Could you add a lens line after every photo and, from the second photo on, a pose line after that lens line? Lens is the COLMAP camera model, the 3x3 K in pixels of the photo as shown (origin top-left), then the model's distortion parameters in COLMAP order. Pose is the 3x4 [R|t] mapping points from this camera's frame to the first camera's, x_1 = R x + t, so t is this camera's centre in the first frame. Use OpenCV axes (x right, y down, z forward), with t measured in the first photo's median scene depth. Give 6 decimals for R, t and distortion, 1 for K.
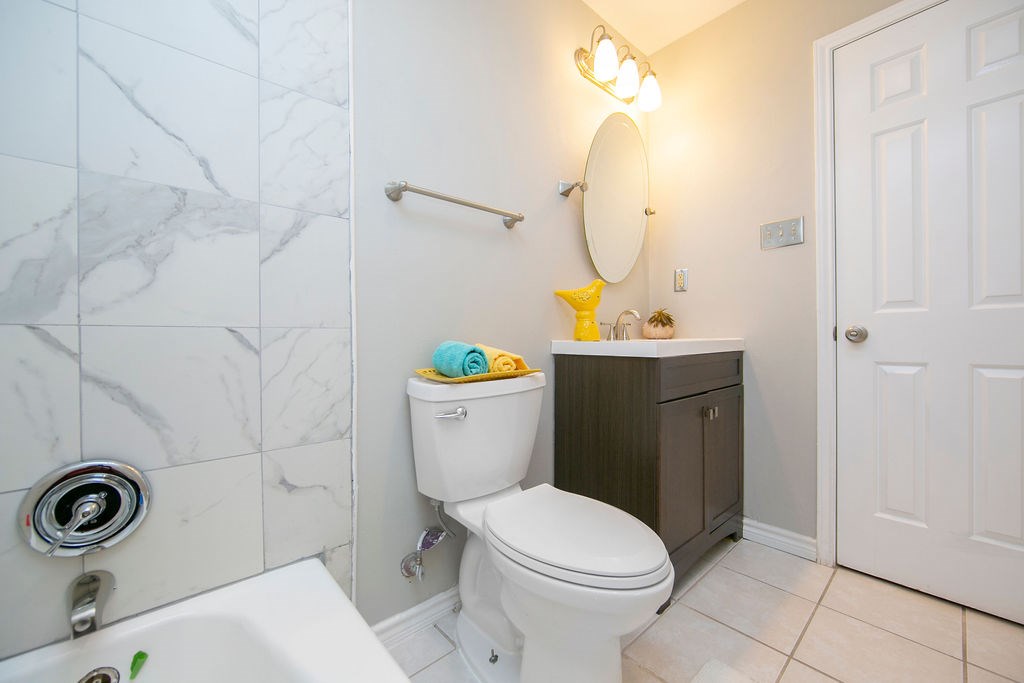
lens RADIAL K [[406.4, 0, 509.3], [0, 406.4, 340.2], [0, 0, 1]] dist [-0.002538, -0.000160]
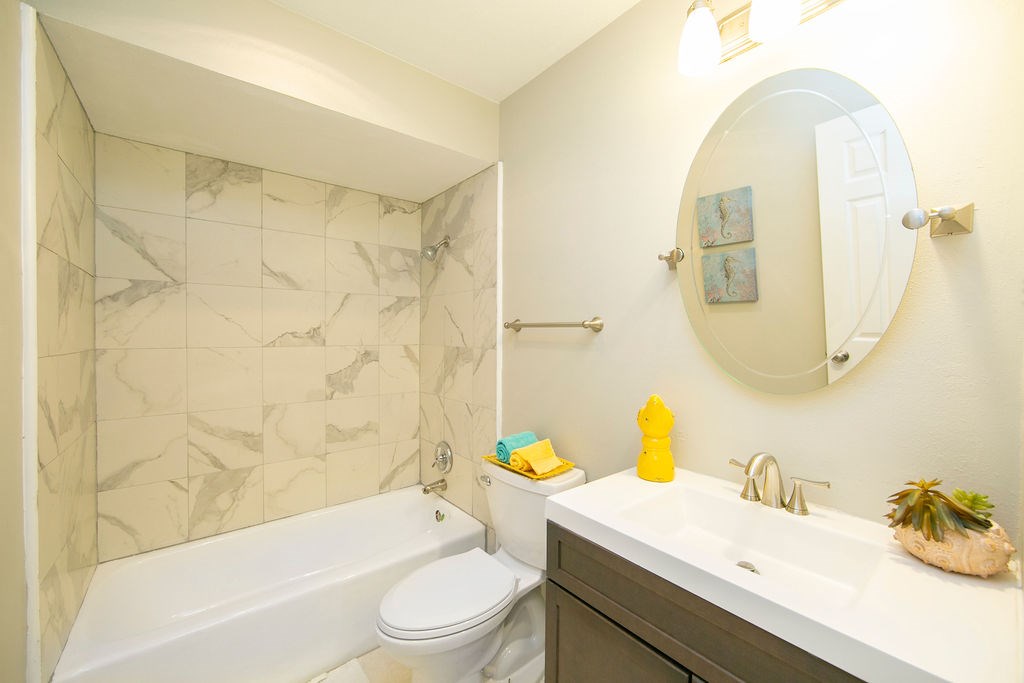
lens RADIAL K [[406.4, 0, 509.3], [0, 406.4, 340.2], [0, 0, 1]] dist [-0.002538, -0.000160]
pose [[-0.059395, 0.022736, -0.997976, 1.666079], [-0.003096, 0.999732, 0.022960, -0.459530], [0.998230, 0.004453, -0.059308, 1.420380]]
